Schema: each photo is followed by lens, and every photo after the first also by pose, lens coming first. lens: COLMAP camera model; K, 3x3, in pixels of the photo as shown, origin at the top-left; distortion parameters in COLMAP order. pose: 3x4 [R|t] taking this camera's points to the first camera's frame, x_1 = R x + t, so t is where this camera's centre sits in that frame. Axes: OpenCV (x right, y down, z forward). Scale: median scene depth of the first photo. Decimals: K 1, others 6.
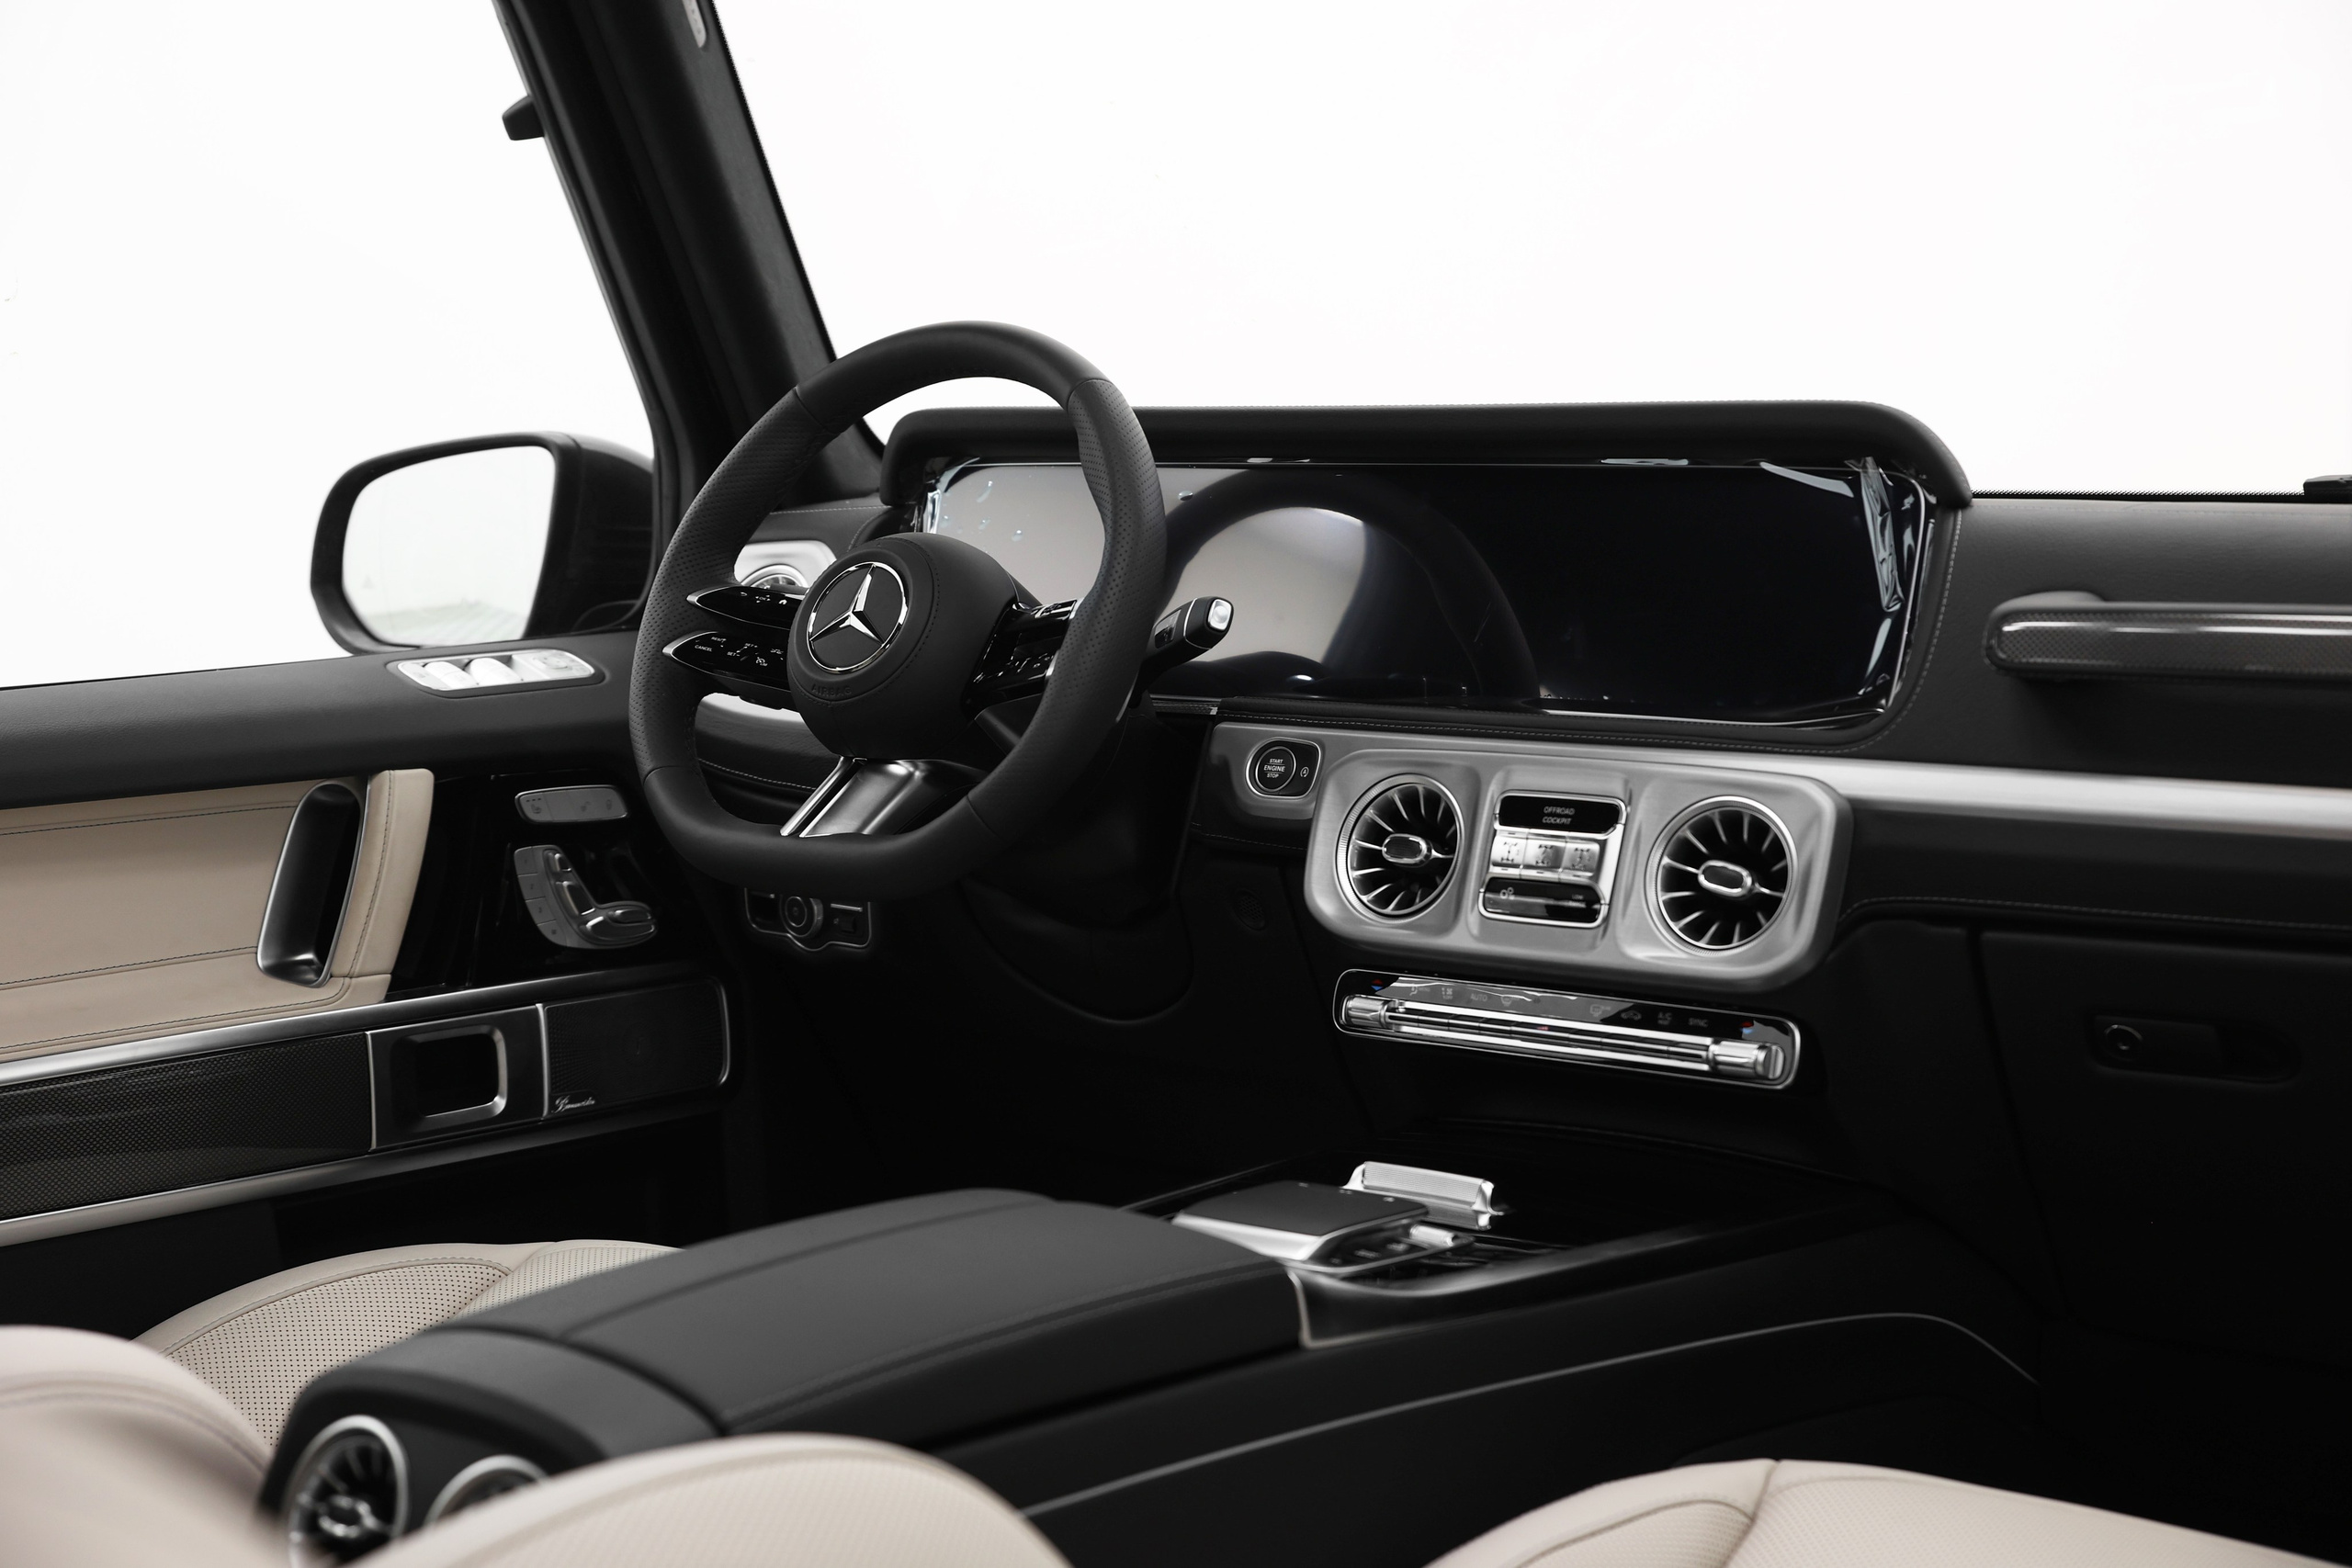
lens RADIAL K [[3548.1, 0, 1176.0], [0, 3548.1, 784.0], [0, 0, 1]] dist [0.016027, 0.039616]
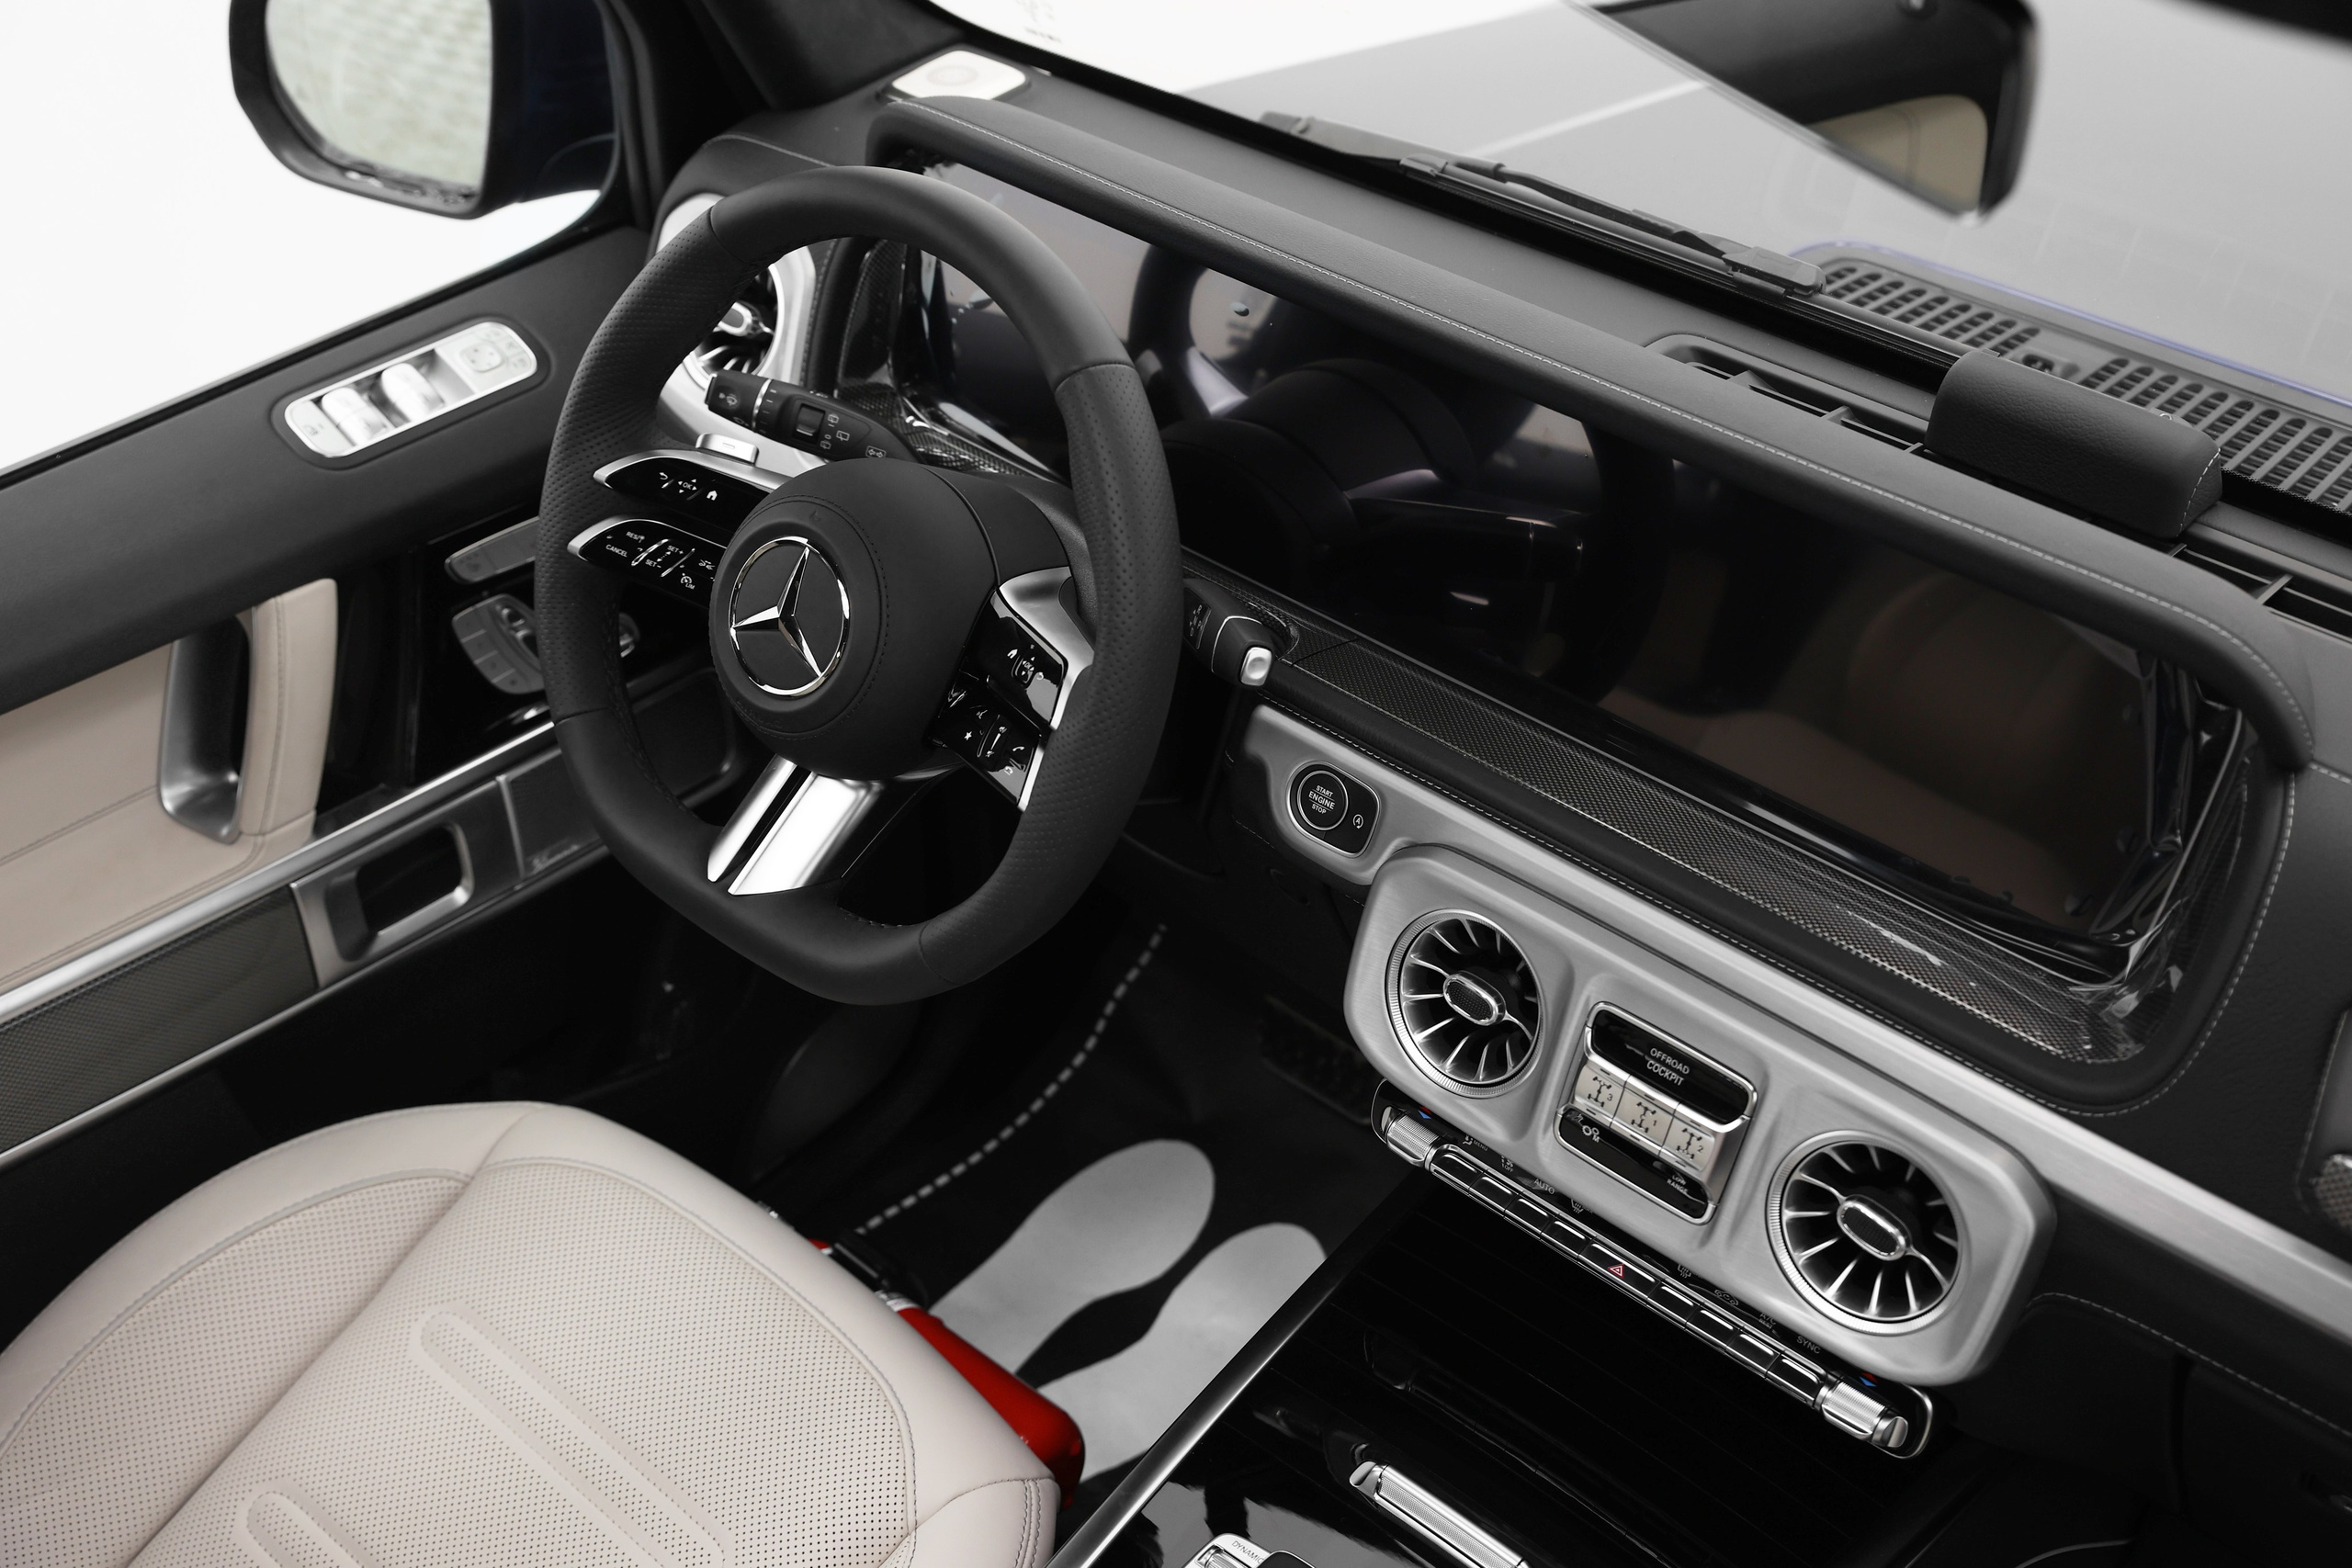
lens RADIAL K [[2629.1, 0, 1176.0], [0, 2629.1, 784.0], [0, 0, 1]] dist [-0.021858, -0.016469]
pose [[0.997632, 0.050992, -0.046150, 0.022205], [-0.018740, 0.847189, 0.530961, -0.319776], [0.066173, -0.528839, 0.846138, 0.501779]]
